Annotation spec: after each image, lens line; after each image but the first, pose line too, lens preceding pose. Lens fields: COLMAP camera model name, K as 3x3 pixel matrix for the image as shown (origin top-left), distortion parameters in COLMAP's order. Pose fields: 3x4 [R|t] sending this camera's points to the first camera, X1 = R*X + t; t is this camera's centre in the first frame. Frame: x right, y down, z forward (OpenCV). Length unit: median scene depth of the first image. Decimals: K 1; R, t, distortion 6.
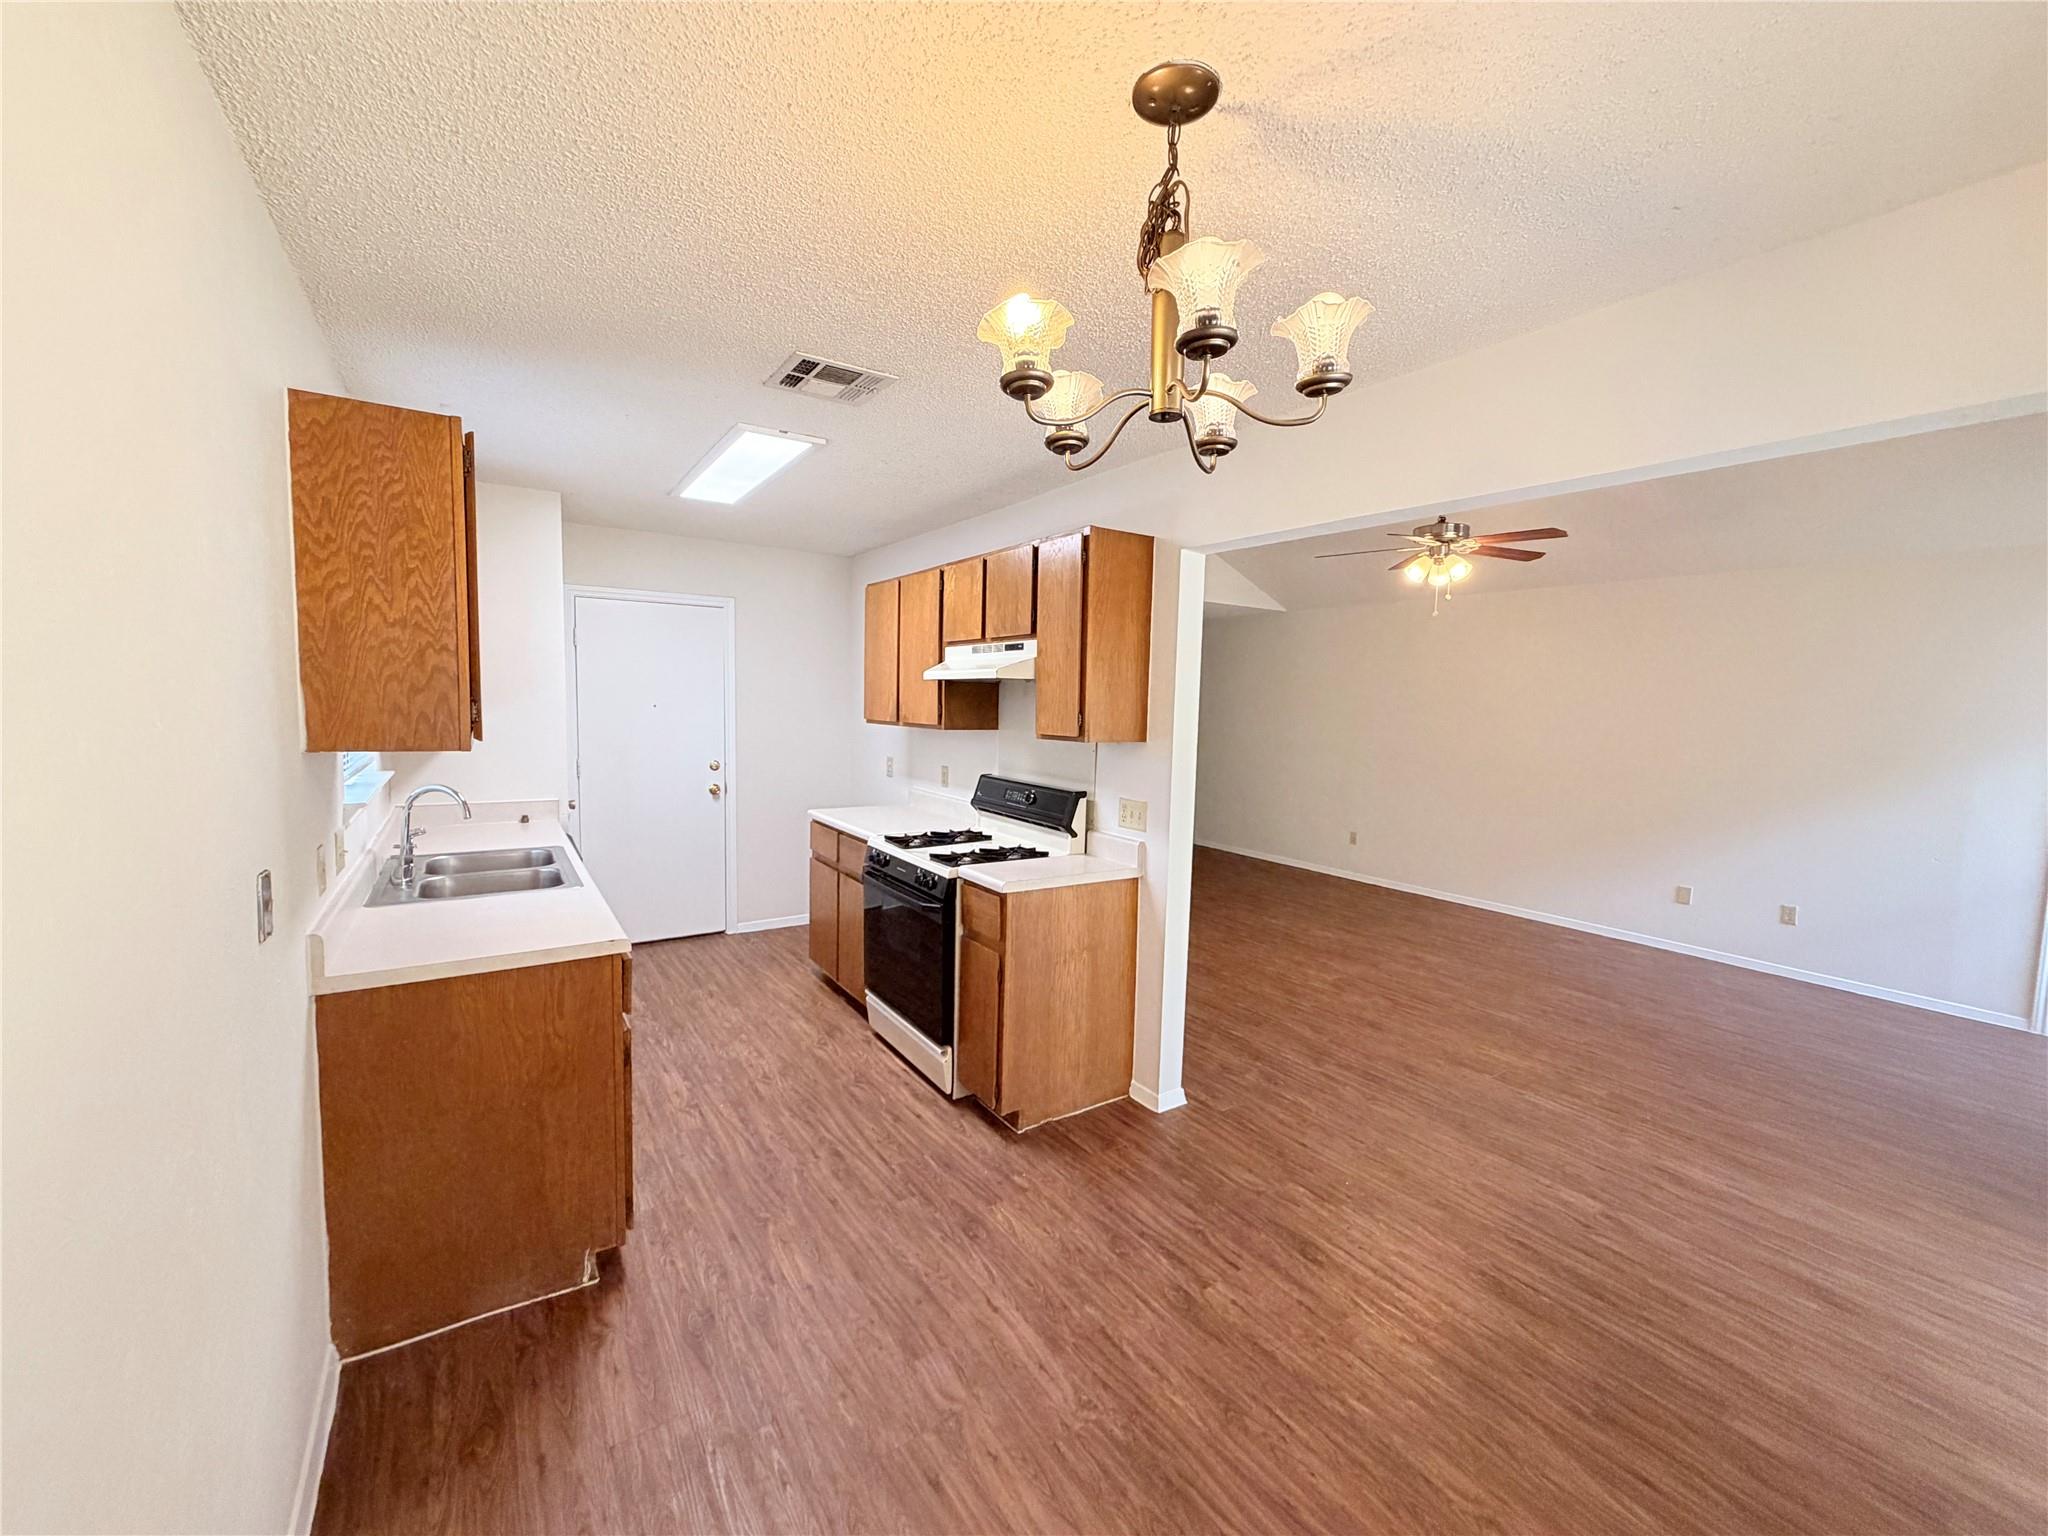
lens RADIAL K [[819.3, 0, 1015.0], [0, 819.3, 772.5], [0, 0, 1]] dist [-0.000666, 0.000270]
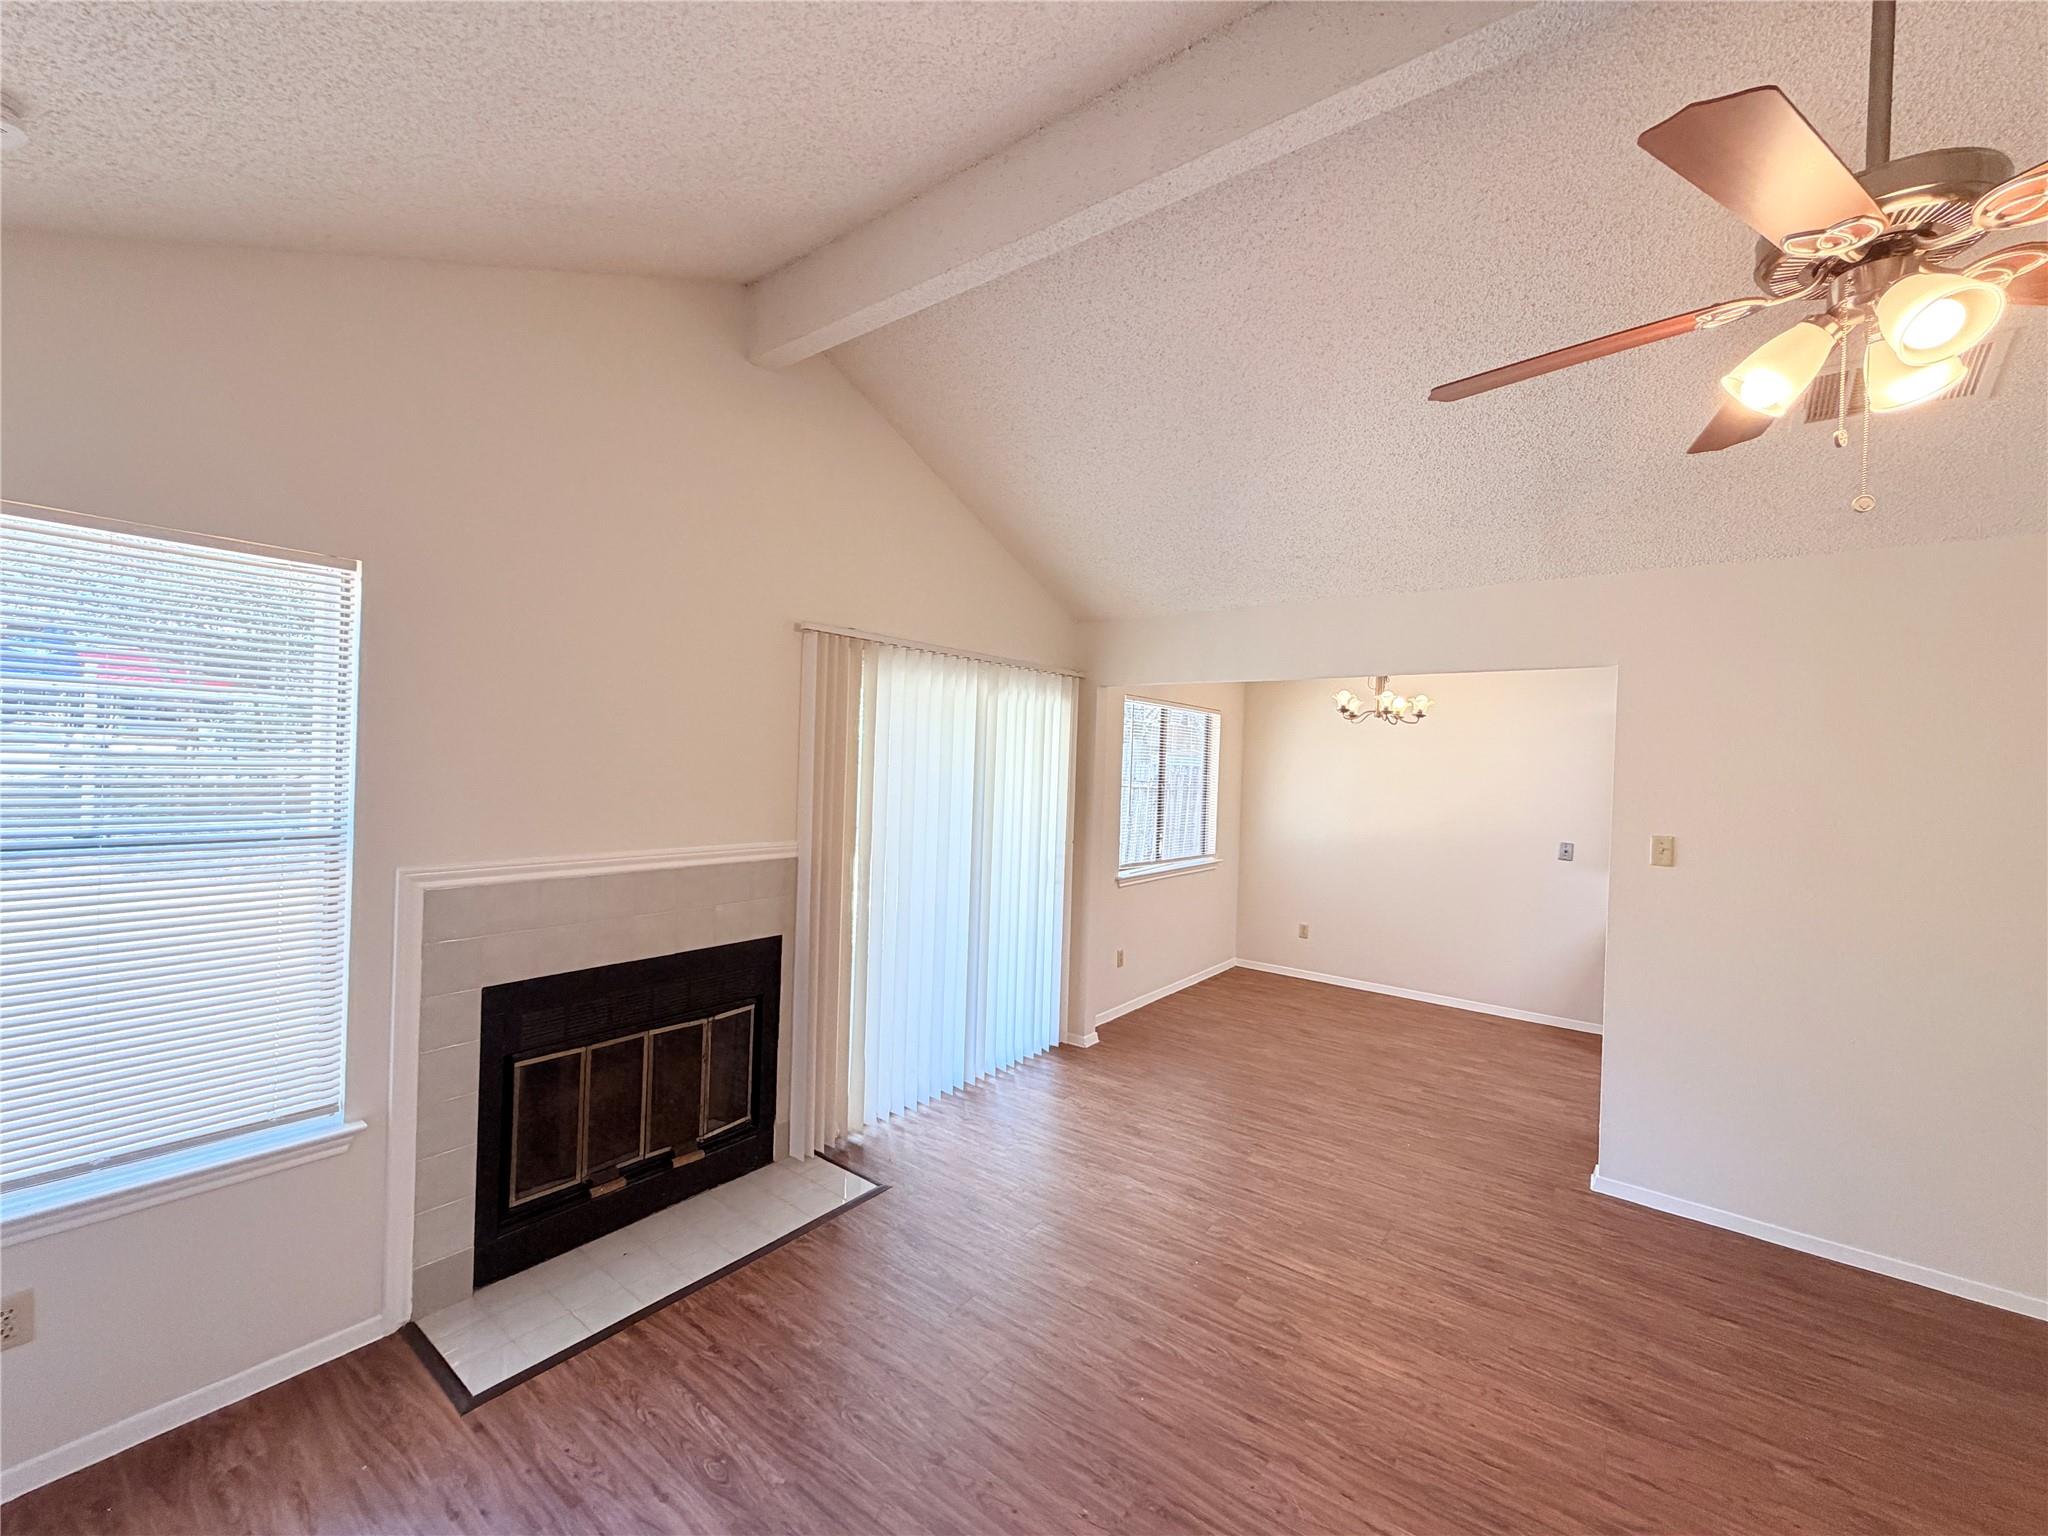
lens RADIAL K [[819.3, 0, 1022.8], [0, 819.3, 763.3], [0, 0, 1]] dist [-0.000666, 0.000270]
pose [[-0.942289, -0.058336, -0.329678, 0.915679], [-0.088424, 0.993102, 0.077008, -0.103914], [0.322911, 0.101716, -0.940948, 1.232387]]
